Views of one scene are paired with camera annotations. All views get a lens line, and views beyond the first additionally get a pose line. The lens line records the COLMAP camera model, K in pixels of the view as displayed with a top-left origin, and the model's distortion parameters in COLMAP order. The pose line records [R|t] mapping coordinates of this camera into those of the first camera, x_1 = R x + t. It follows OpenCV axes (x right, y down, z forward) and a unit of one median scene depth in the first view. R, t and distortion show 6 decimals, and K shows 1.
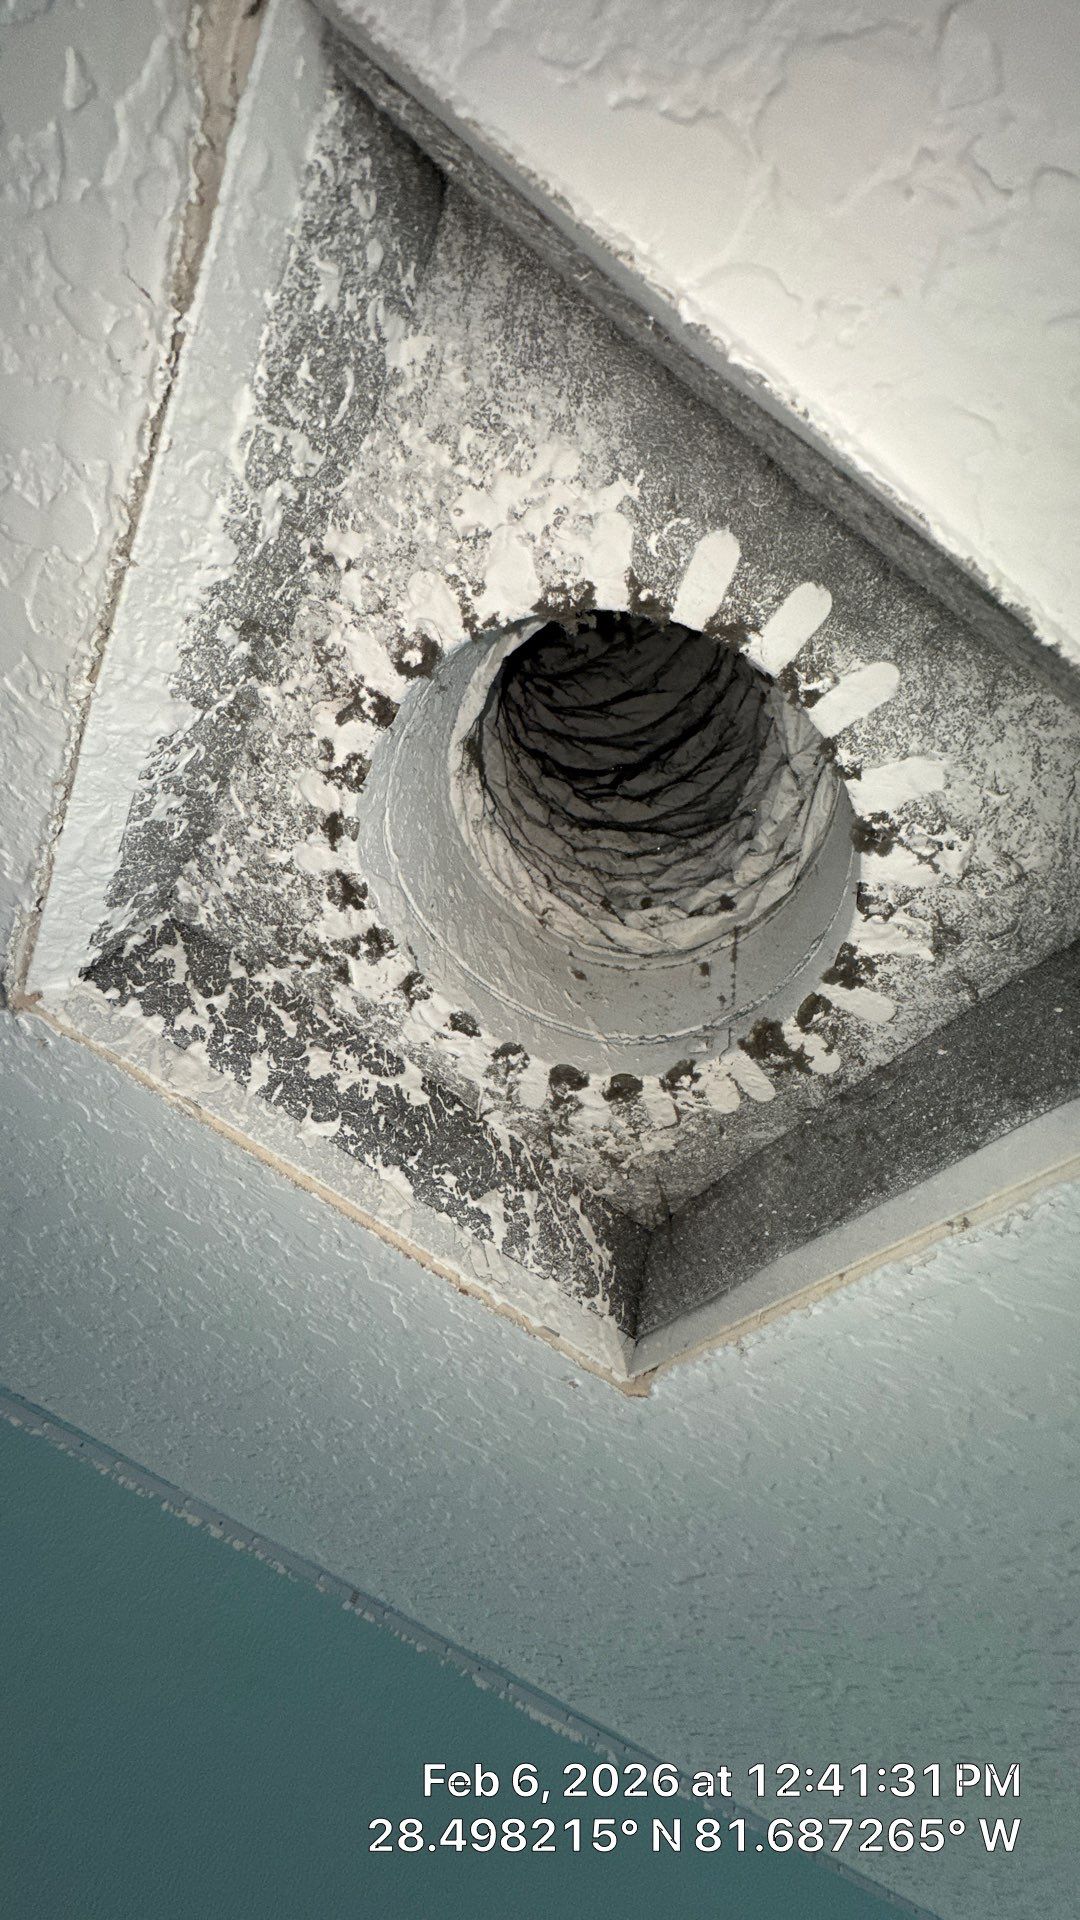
lens RADIAL K [[767.2, 0, 535.6], [0, 767.2, 955.5], [0, 0, 1]] dist [0.000906, 0.000007]
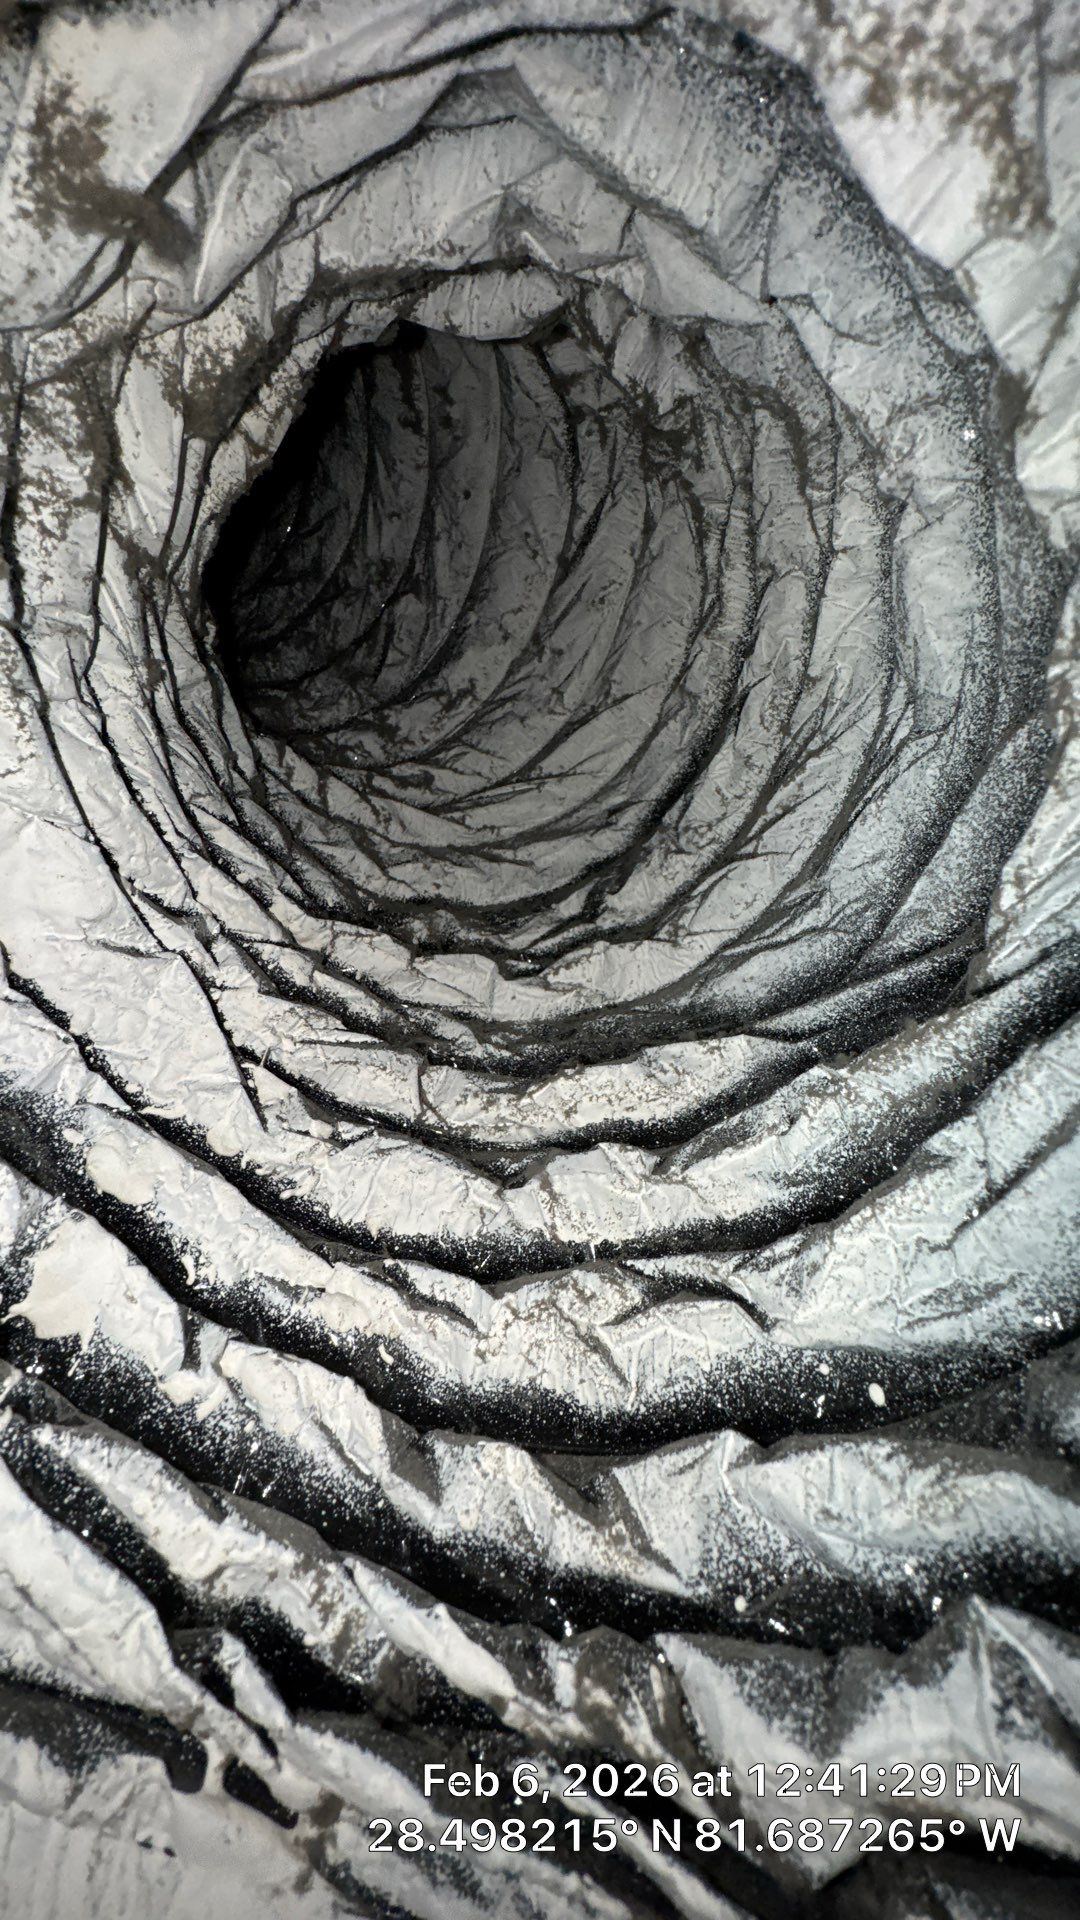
lens RADIAL K [[767.2, 0, 535.6], [0, 767.2, 955.5], [0, 0, 1]] dist [0.000906, 0.000007]
pose [[0.937351, -0.337237, -0.087428, 0.102868], [0.324495, 0.936464, -0.133186, -0.146191], [0.126788, 0.096472, 0.987227, 0.539101]]
